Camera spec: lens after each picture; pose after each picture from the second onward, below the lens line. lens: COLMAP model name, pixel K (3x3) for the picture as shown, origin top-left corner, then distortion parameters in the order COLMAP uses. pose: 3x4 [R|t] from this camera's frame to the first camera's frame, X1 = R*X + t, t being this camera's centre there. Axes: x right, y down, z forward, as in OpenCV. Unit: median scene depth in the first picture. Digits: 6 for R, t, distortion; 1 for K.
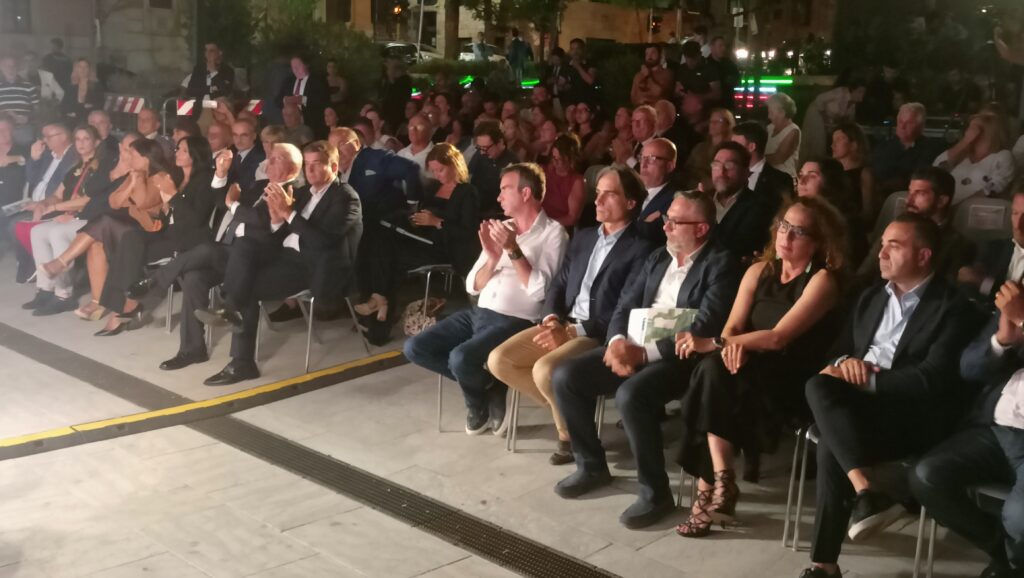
lens RADIAL K [[738.5, 0, 517.5], [0, 738.5, 295.9], [0, 0, 1]] dist [0.074994, -0.112751]
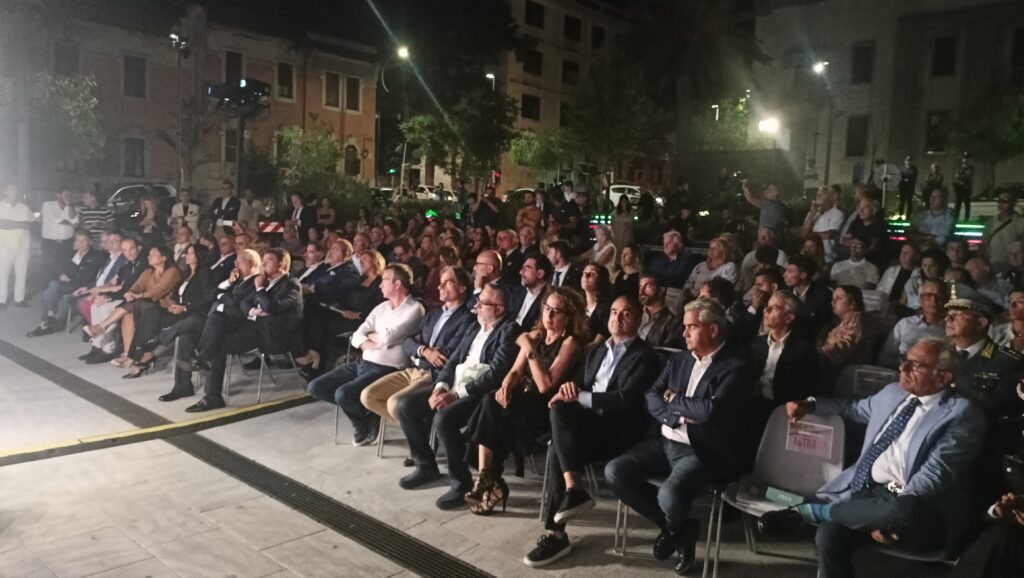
lens RADIAL K [[489.7, 0, 512.1], [0, 489.7, 329.4], [0, 0, 1]] dist [0.013511, -0.021773]
pose [[0.998923, 0.009598, 0.045394, 0.206255], [-0.007180, 0.998562, -0.053133, 0.005214], [-0.045839, 0.052750, 0.997555, 0.001565]]
